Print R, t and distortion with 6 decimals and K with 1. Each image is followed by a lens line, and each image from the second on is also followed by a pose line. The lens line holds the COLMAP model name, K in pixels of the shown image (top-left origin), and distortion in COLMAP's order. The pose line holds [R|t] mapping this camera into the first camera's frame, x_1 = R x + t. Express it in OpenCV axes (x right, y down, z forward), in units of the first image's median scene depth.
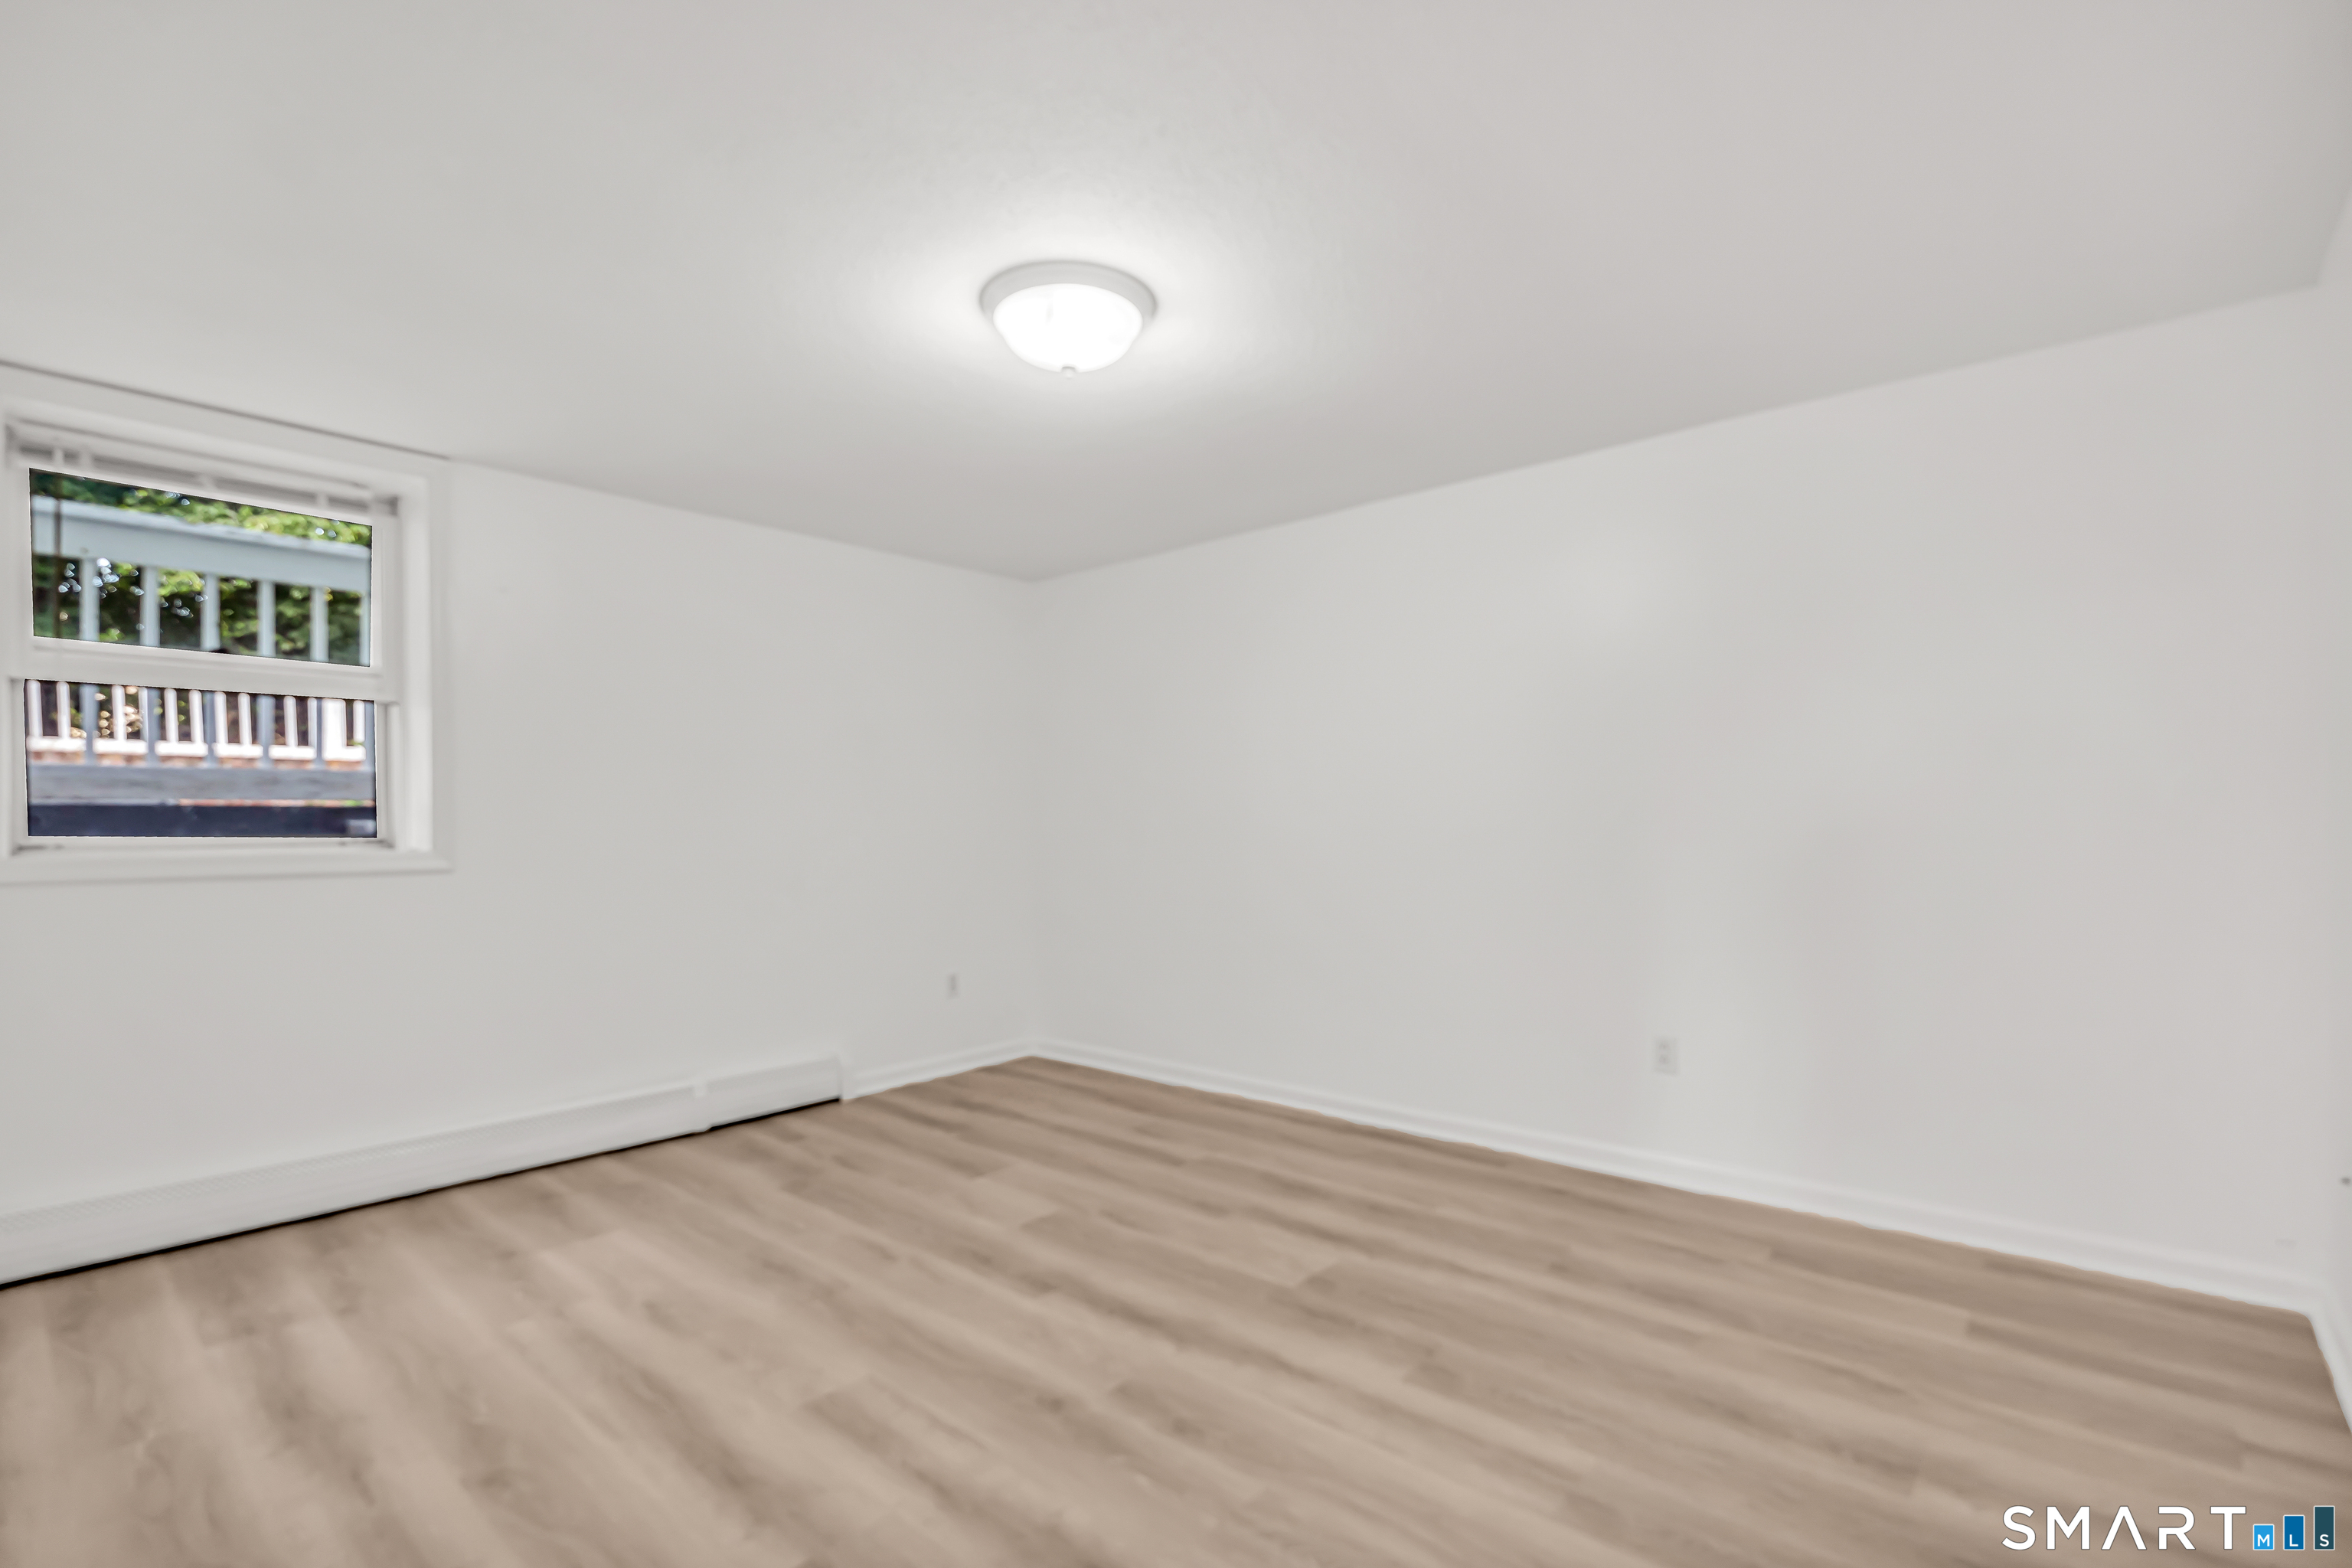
lens RADIAL K [[1051.0, 0, 1169.7], [0, 1051.0, 811.4], [0, 0, 1]] dist [-0.004737, 0.000070]
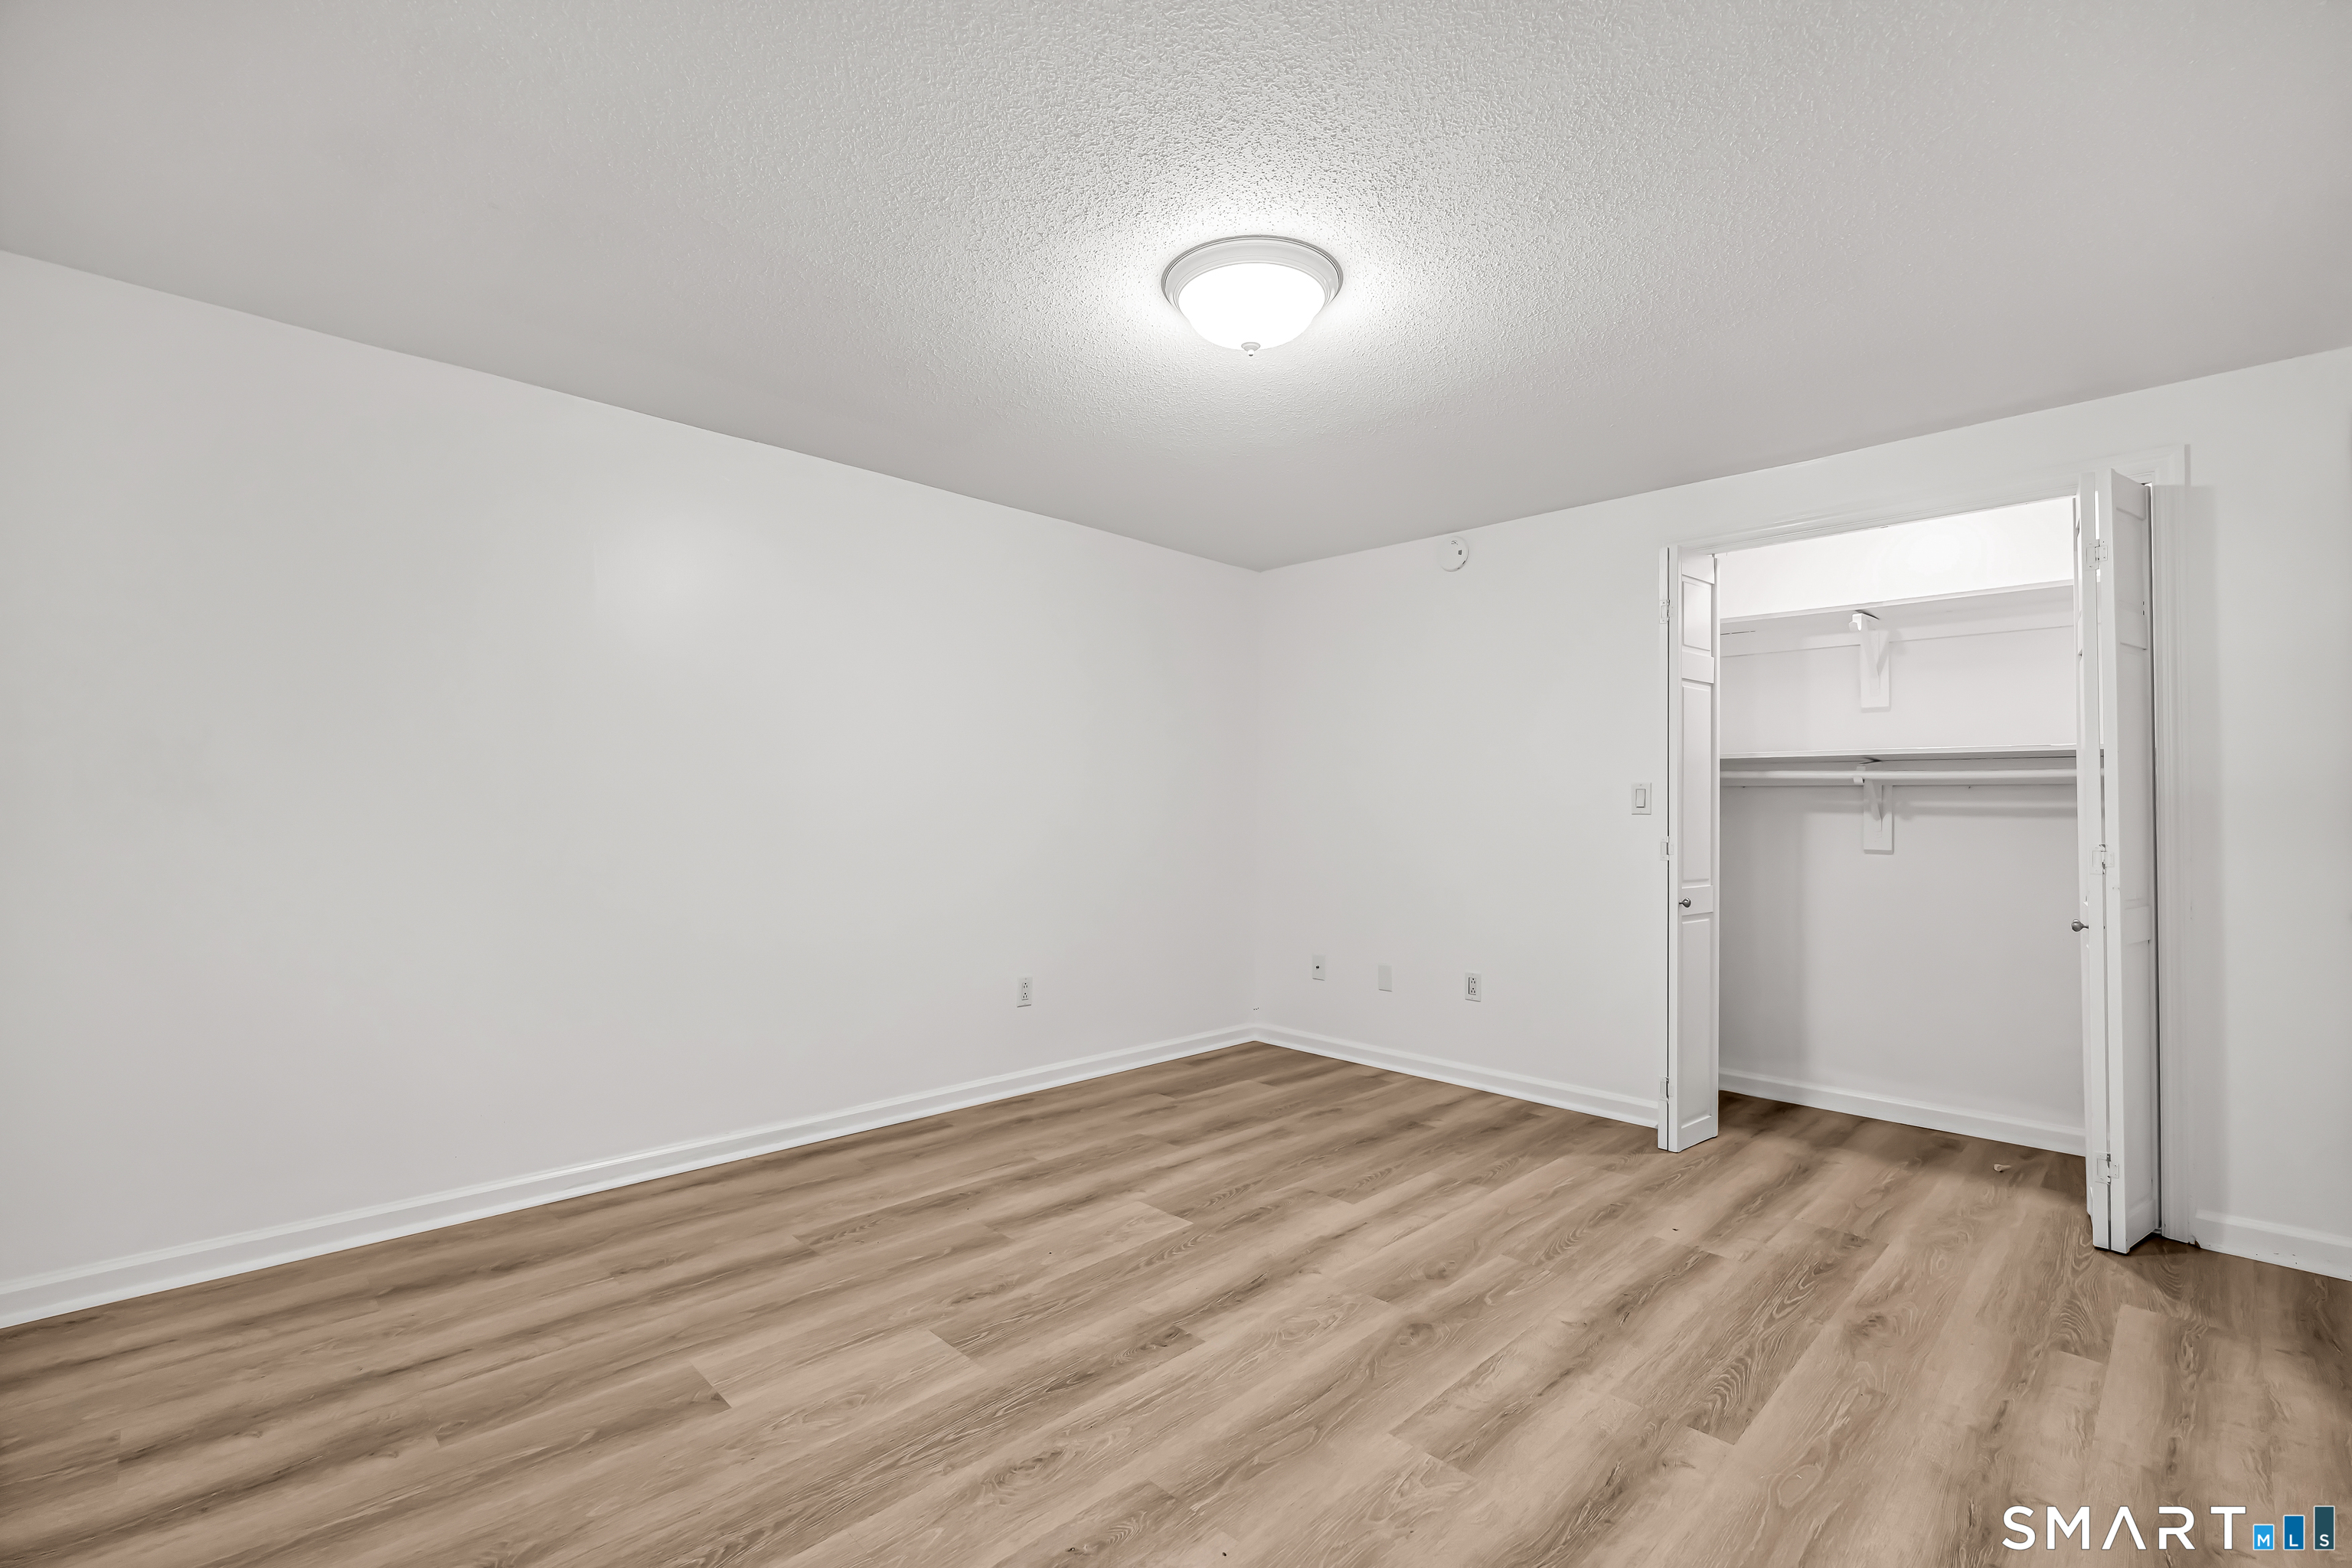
lens RADIAL K [[1020.5, 0, 1162.4], [0, 1020.5, 789.1], [0, 0, 1]] dist [-0.001442, -0.000084]
pose [[0.084670, 0.029672, 0.995967, -0.953063], [-0.021629, 0.999376, -0.027935, 0.018948], [-0.996174, -0.019177, 0.085259, 0.915562]]
